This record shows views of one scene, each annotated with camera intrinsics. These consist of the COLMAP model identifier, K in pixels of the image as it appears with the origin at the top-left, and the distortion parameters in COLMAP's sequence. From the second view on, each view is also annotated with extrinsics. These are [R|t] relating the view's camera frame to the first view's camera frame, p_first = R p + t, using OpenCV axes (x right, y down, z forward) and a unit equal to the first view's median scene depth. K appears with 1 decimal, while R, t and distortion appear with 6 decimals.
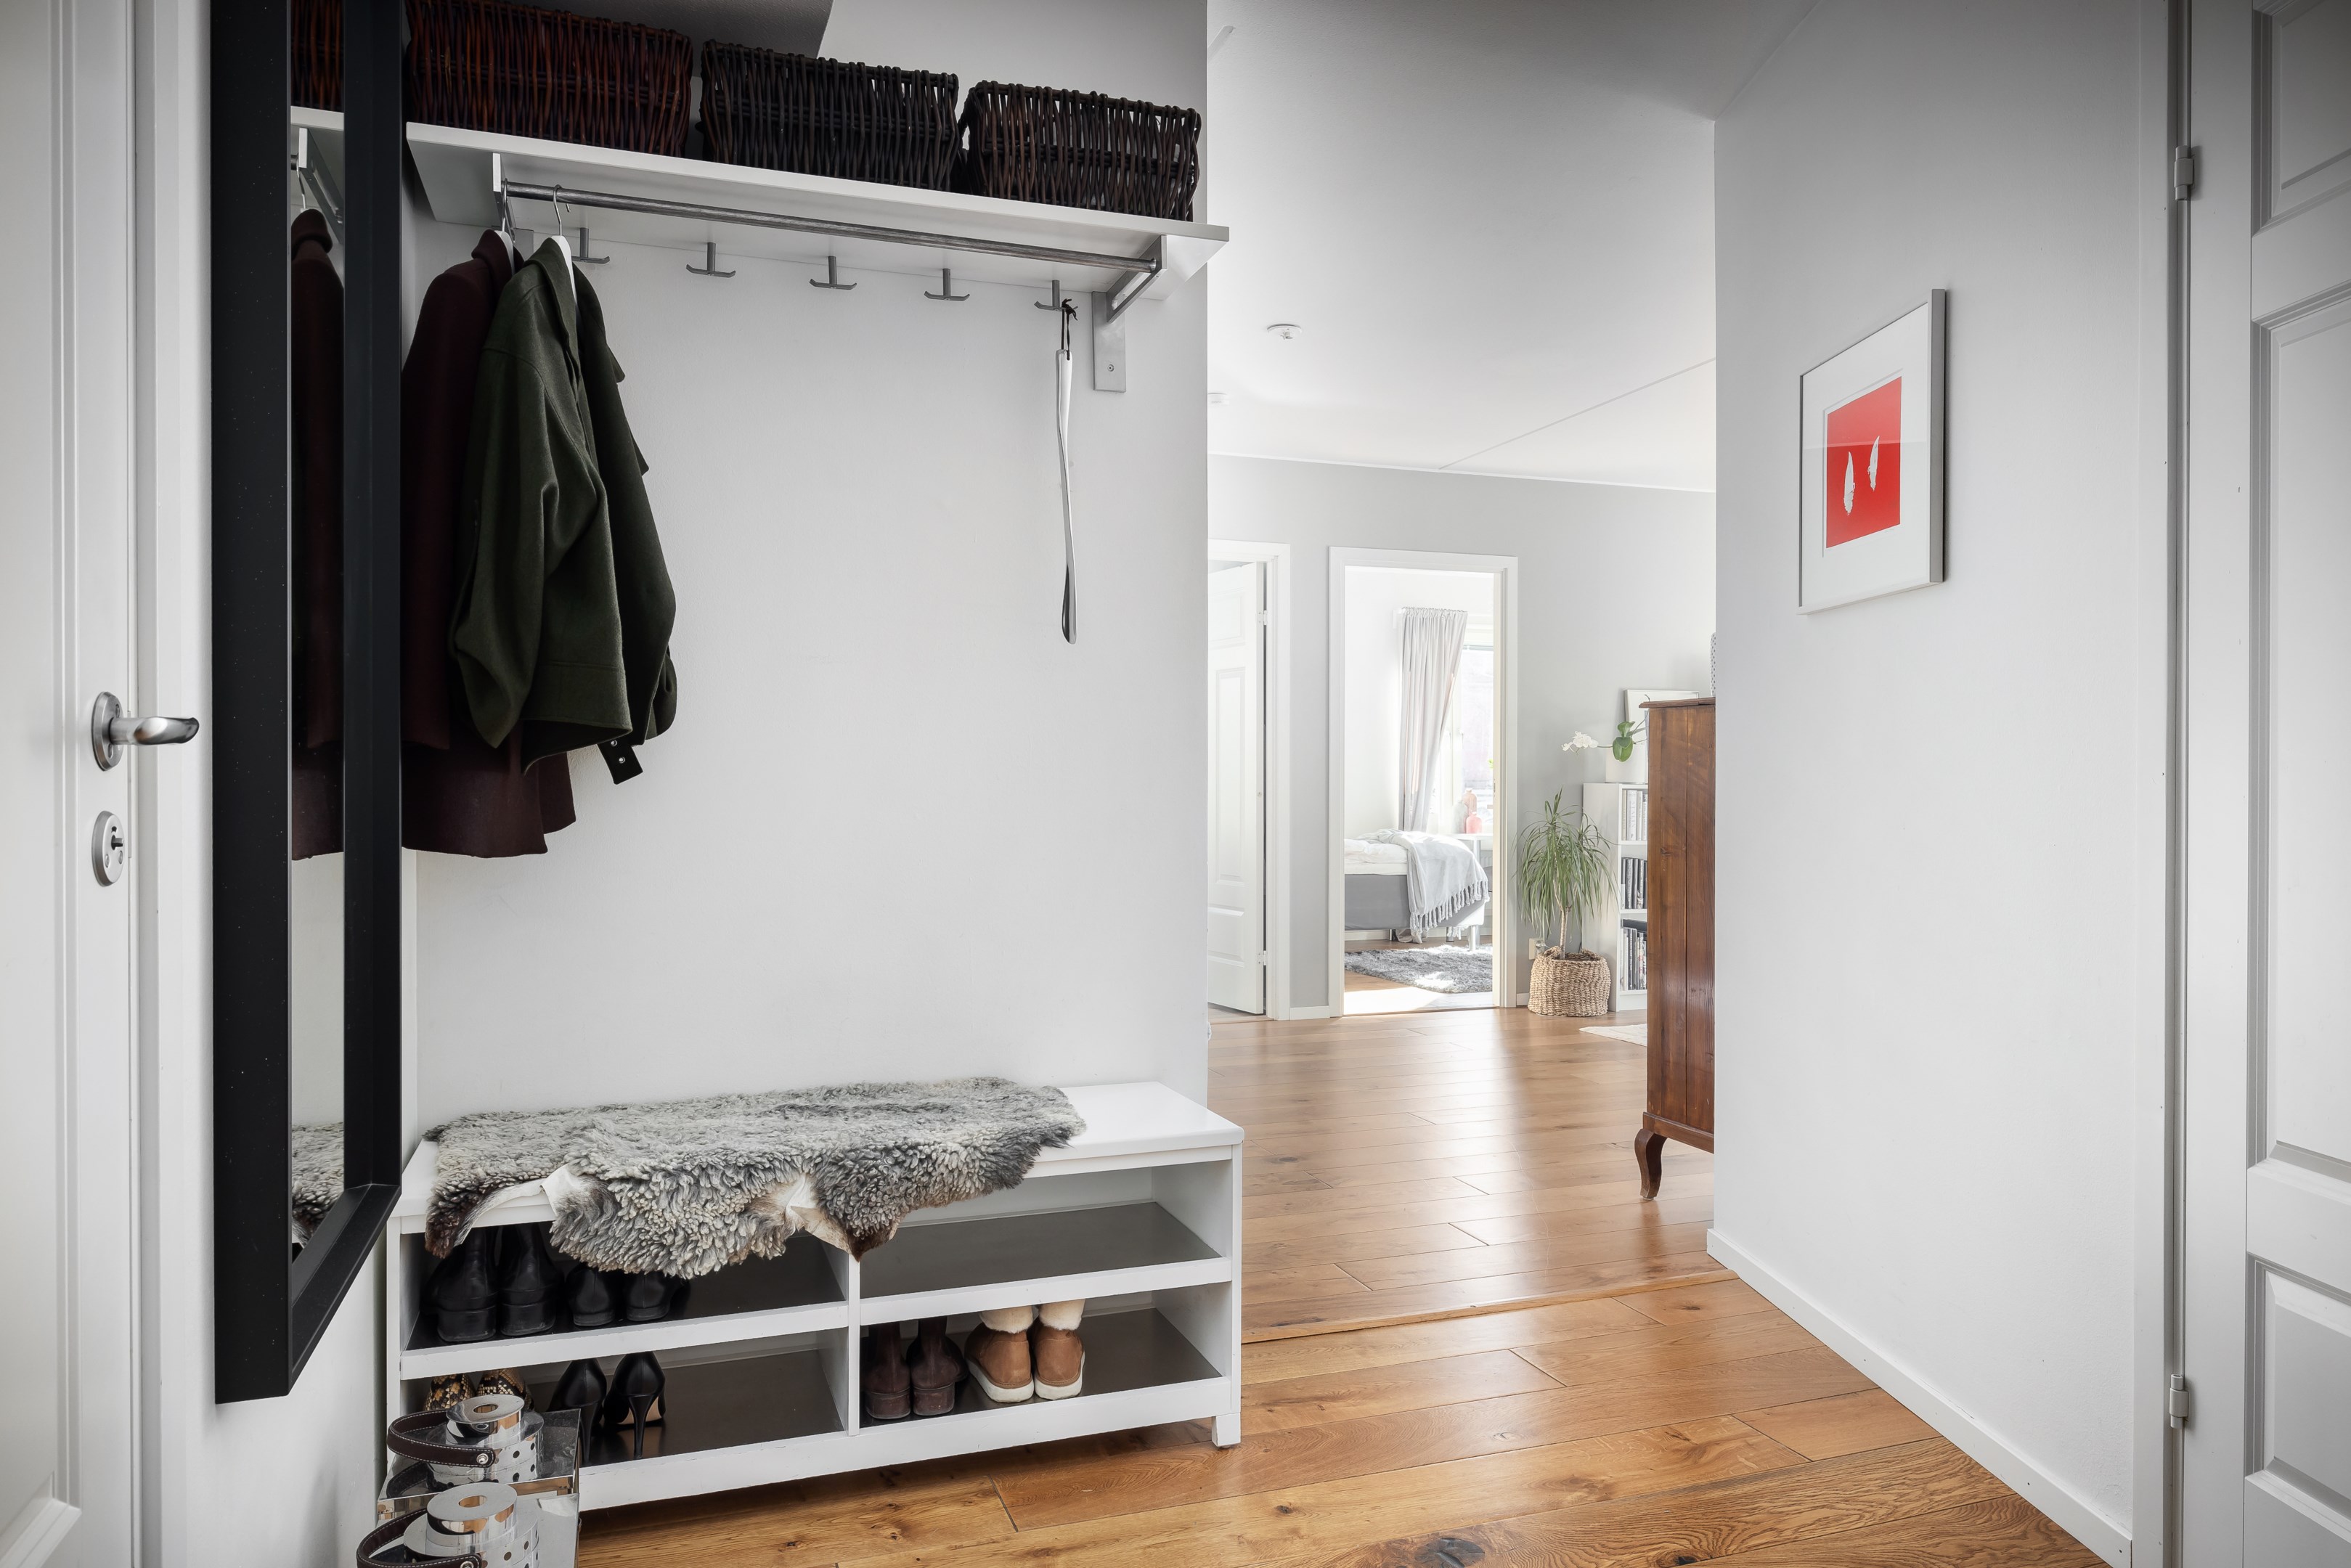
lens RADIAL K [[1534.6, 0, 1175.5], [0, 1534.6, 784.0], [0, 0, 1]] dist [0.003998, 0.000858]
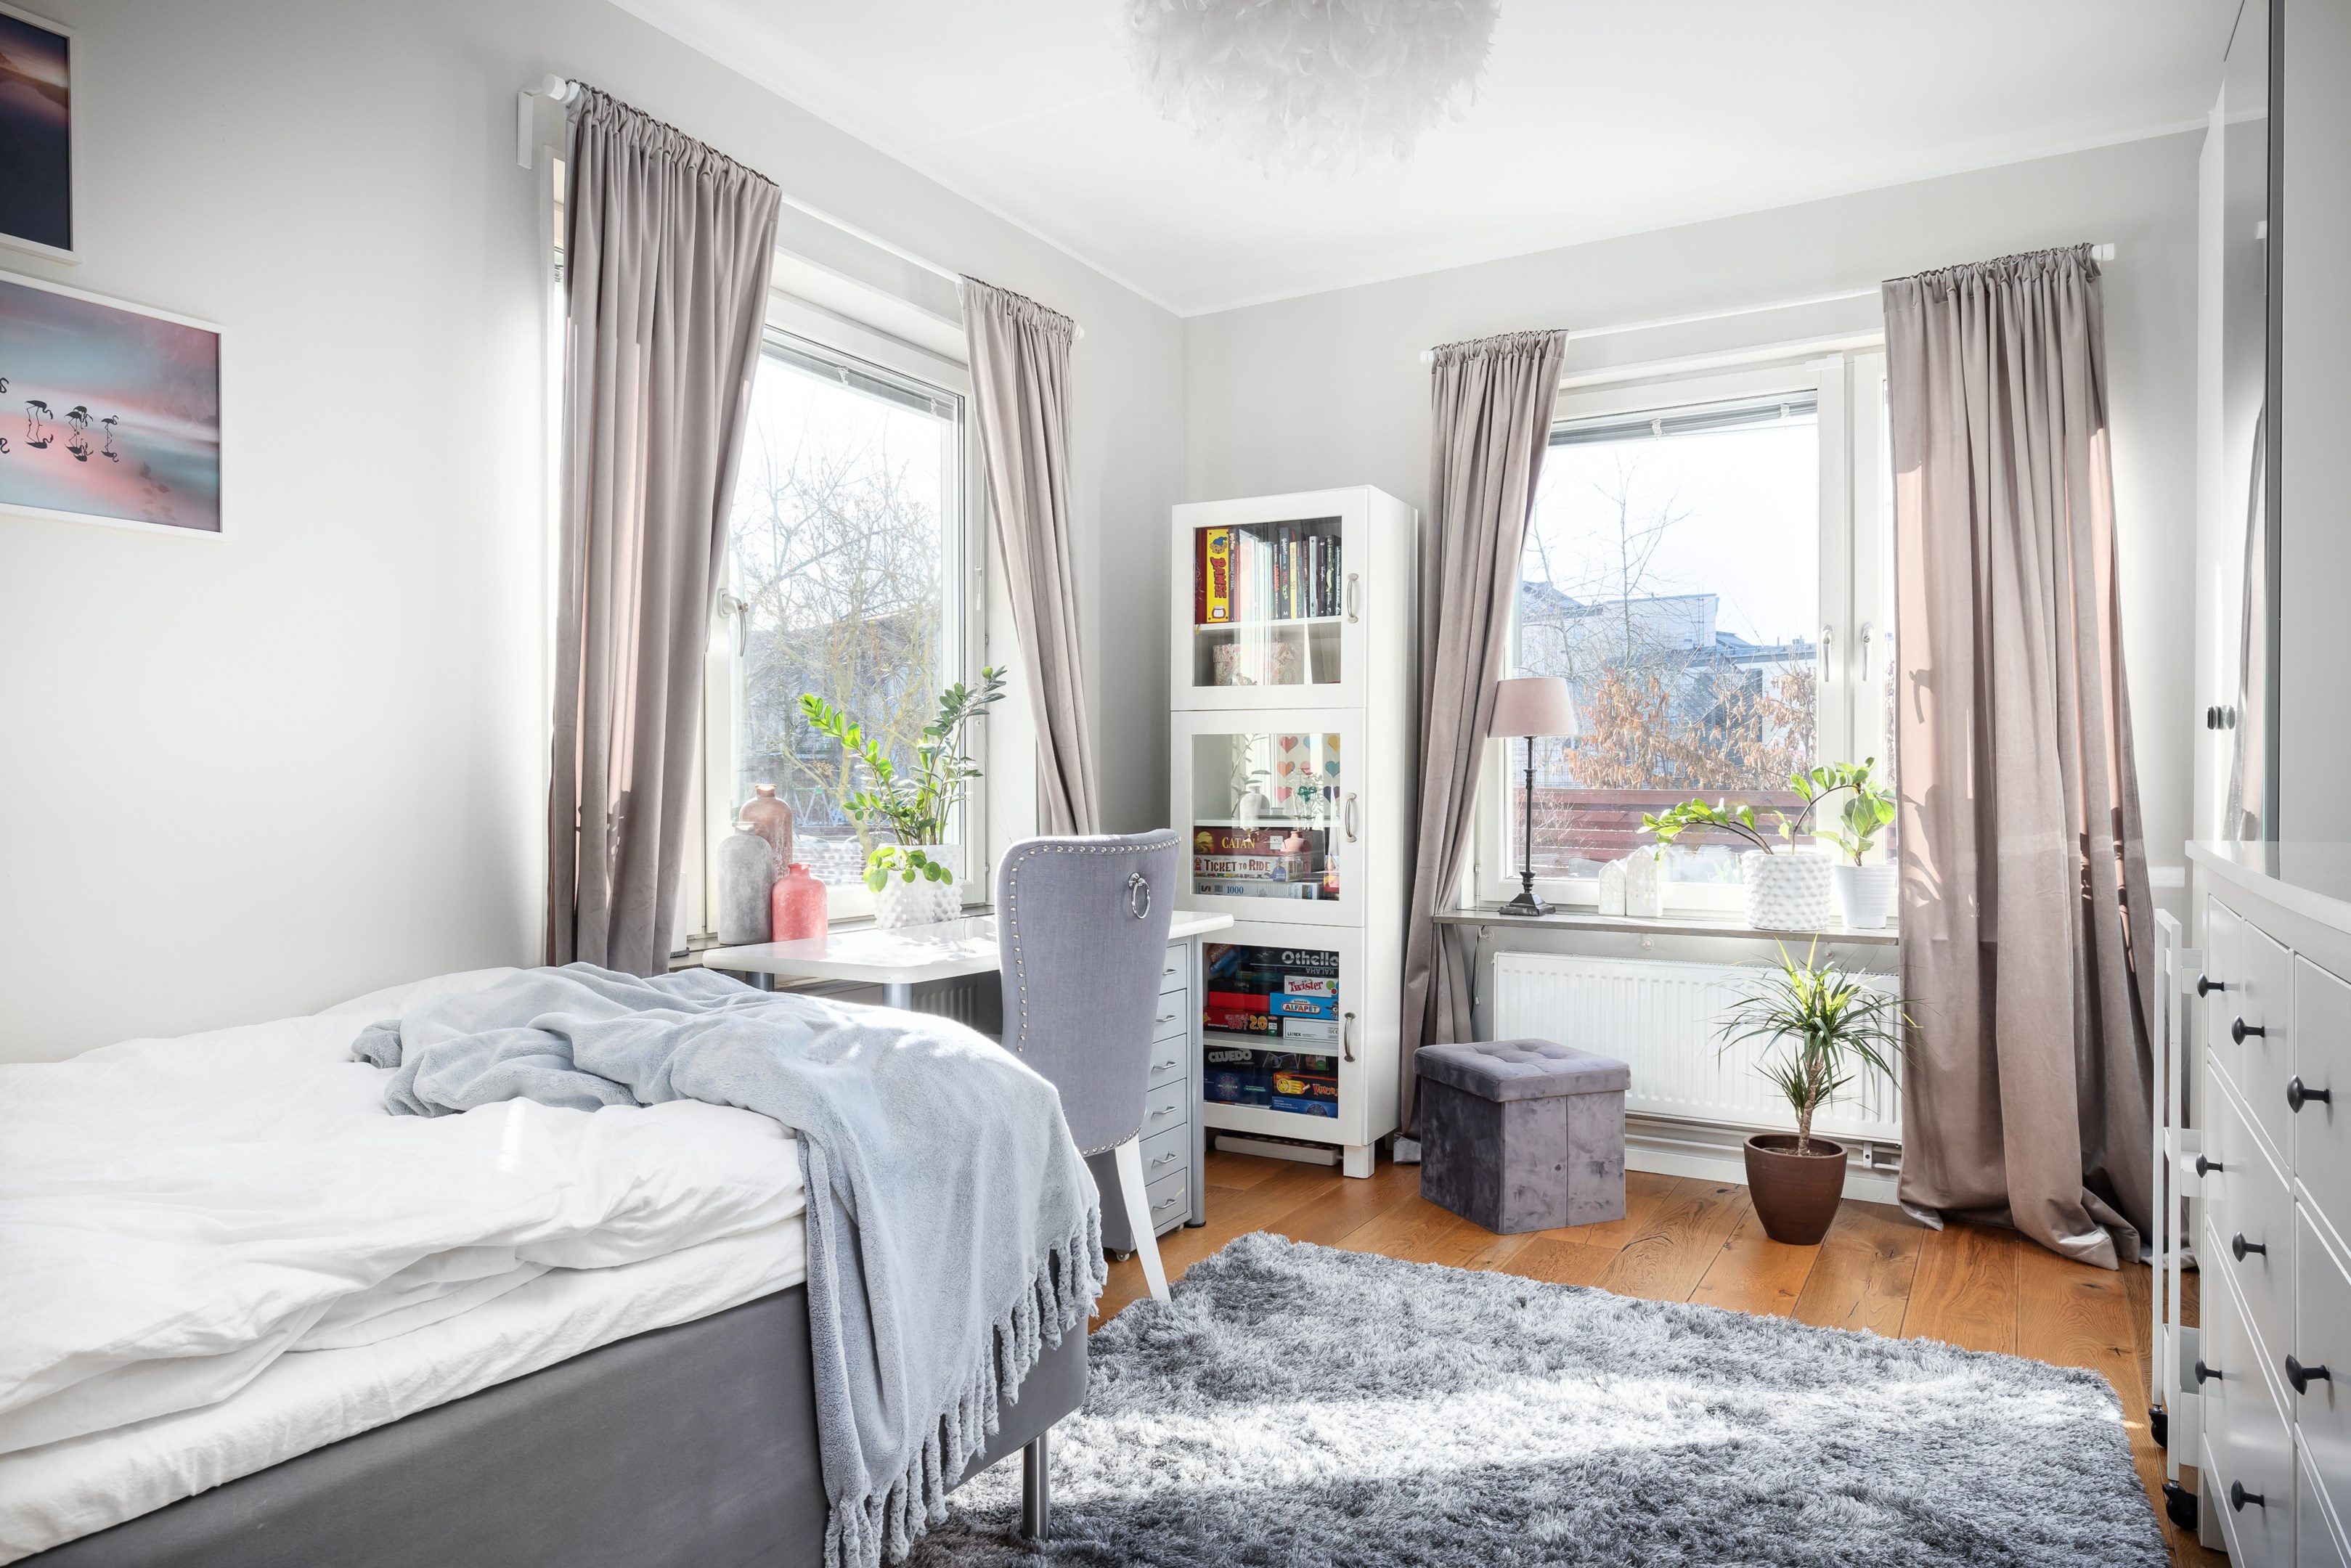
lens RADIAL K [[1487.1, 0, 1188.6], [0, 1487.1, 787.6], [0, 0, 1]] dist [-0.003844, 0.004121]
pose [[0.754162, -0.001298, 0.656687, 0.072119], [0.002606, 0.999996, -0.001017, 0.003378], [-0.656683, 0.002478, 0.754163, 0.837449]]
